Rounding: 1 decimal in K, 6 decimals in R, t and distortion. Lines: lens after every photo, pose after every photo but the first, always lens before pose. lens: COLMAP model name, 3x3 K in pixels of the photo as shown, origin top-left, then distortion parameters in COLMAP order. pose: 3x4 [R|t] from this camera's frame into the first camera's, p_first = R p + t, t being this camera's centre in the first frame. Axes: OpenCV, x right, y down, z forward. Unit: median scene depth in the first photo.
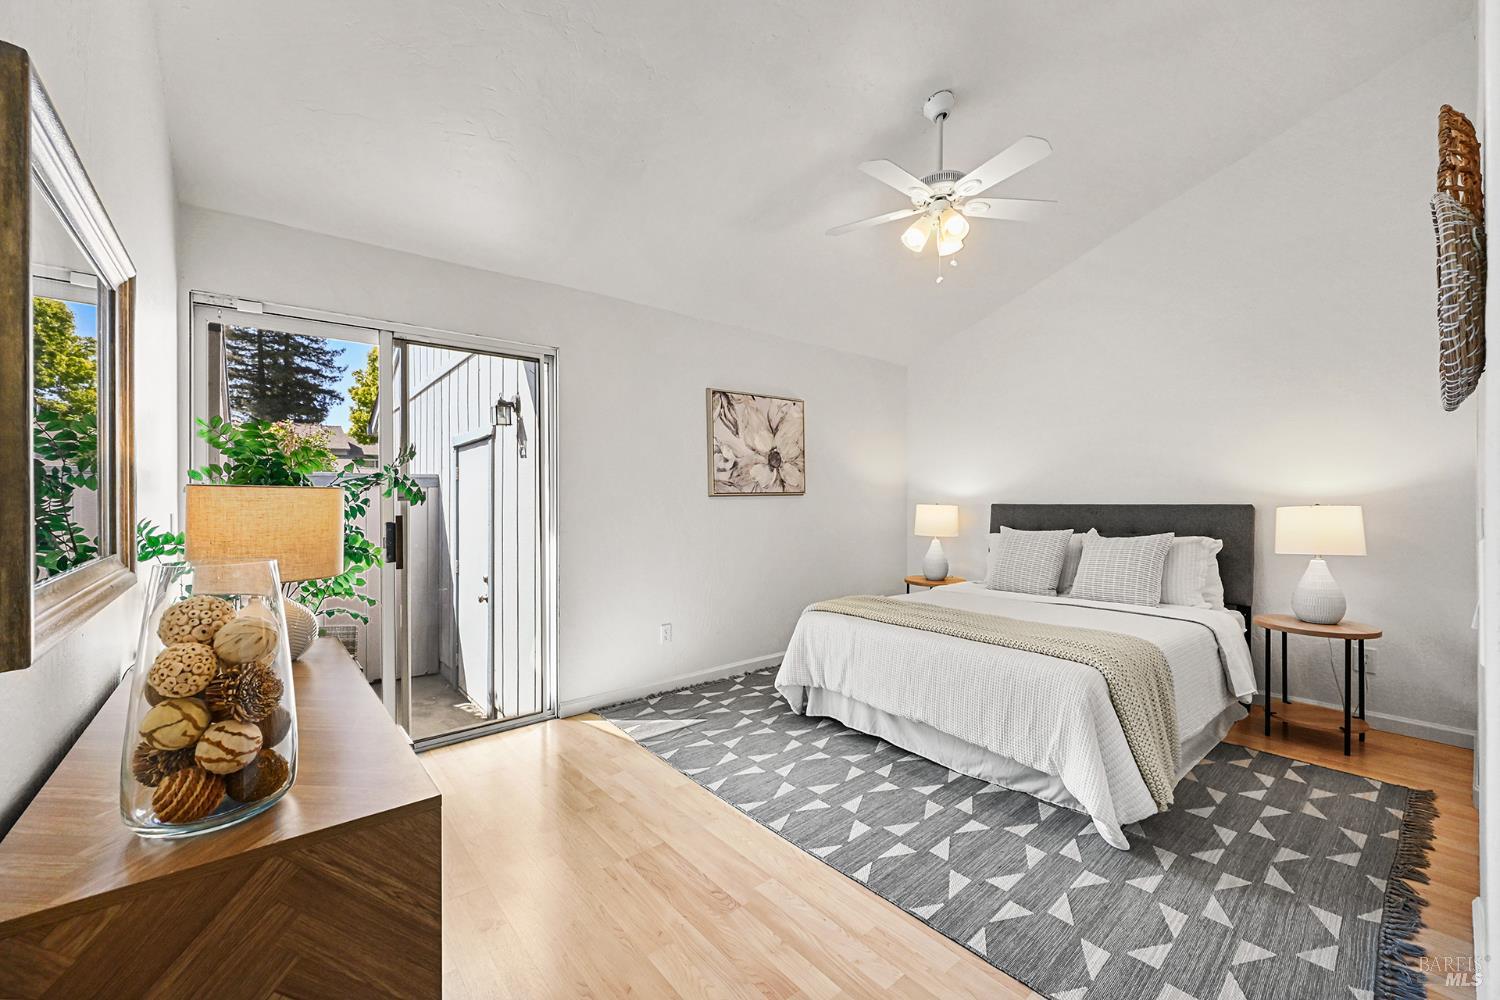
lens RADIAL K [[598.7, 0, 765.0], [0, 598.7, 501.7], [0, 0, 1]] dist [0.001434, -0.000362]
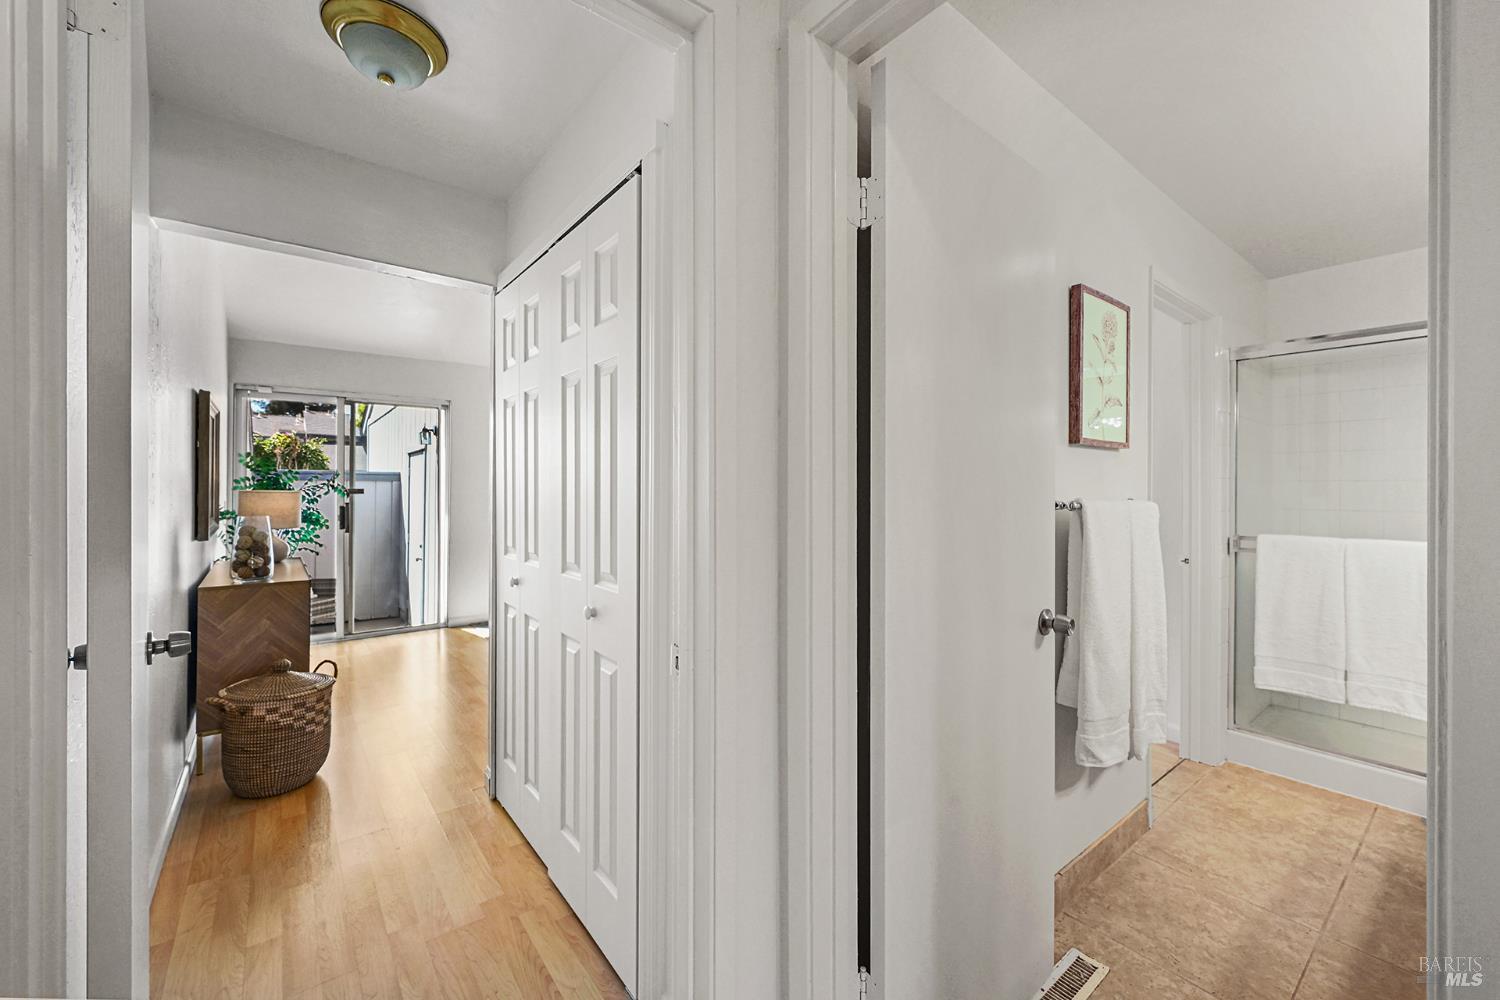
lens RADIAL K [[598.7, 0, 755.3], [0, 598.7, 491.0], [0, 0, 1]] dist [0.001434, -0.000362]
pose [[0.999563, 0.012411, -0.026813, 0.781902], [-0.012373, 0.999922, 0.001575, -0.035038], [0.026831, -0.001242, 0.999639, -0.894793]]
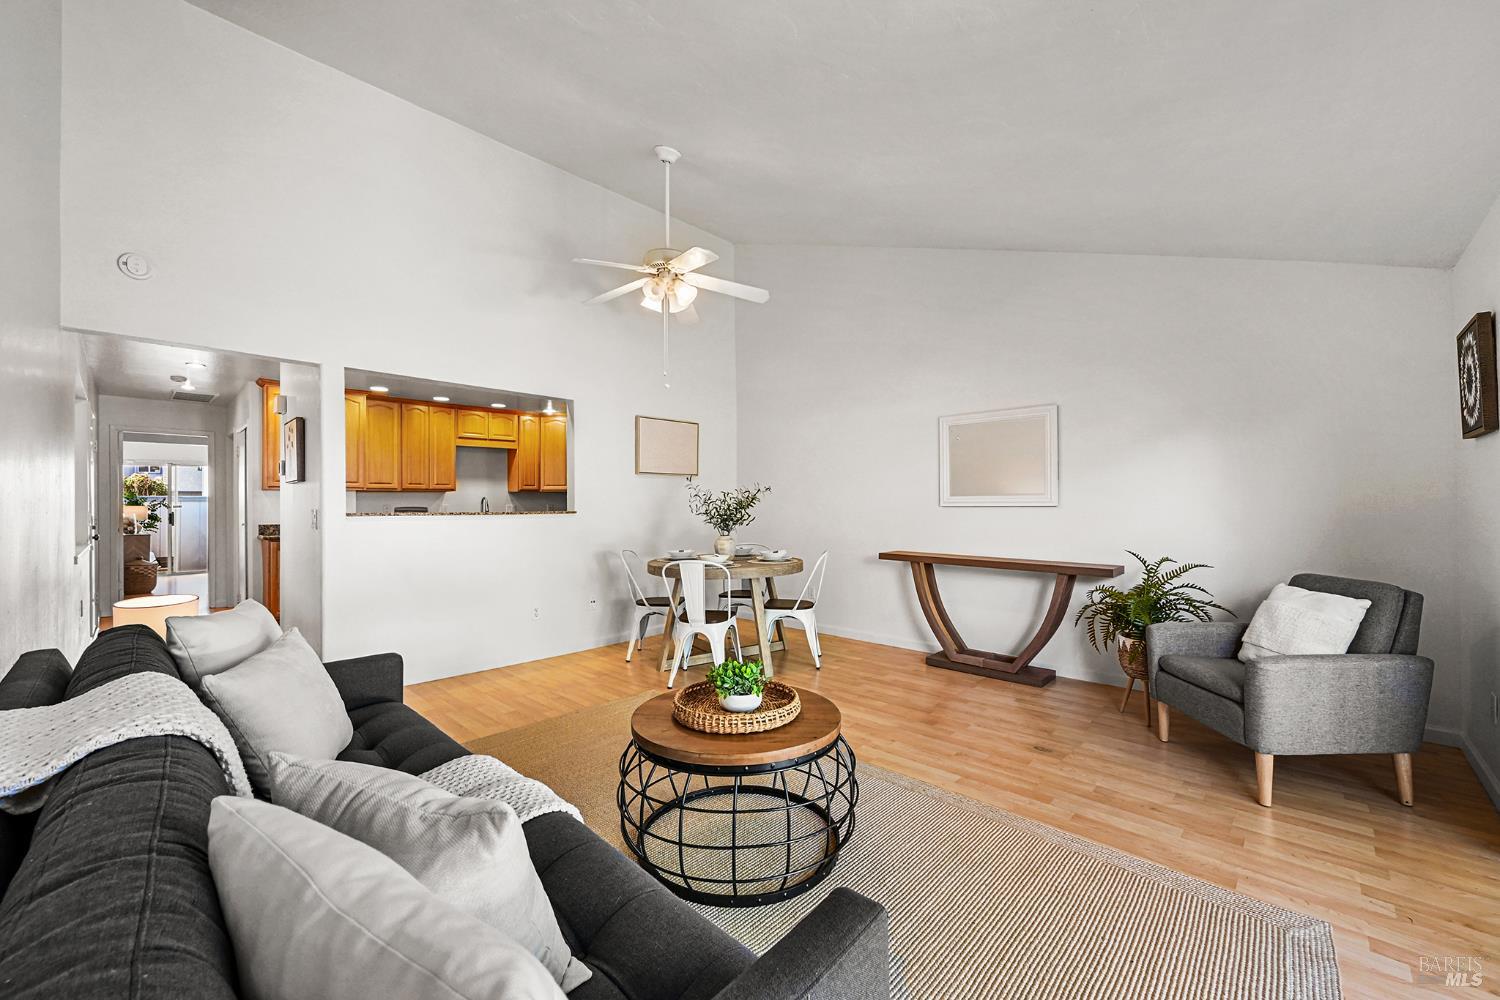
lens RADIAL K [[598.7, 0, 744.0], [0, 598.7, 504.9], [0, 0, 1]] dist [0.001434, -0.000362]
pose [[0.995282, 0.003524, 0.096966, 3.228180], [-0.003124, 0.999986, -0.004273, -0.019027], [-0.096979, 0.003950, 0.995279, -3.850584]]
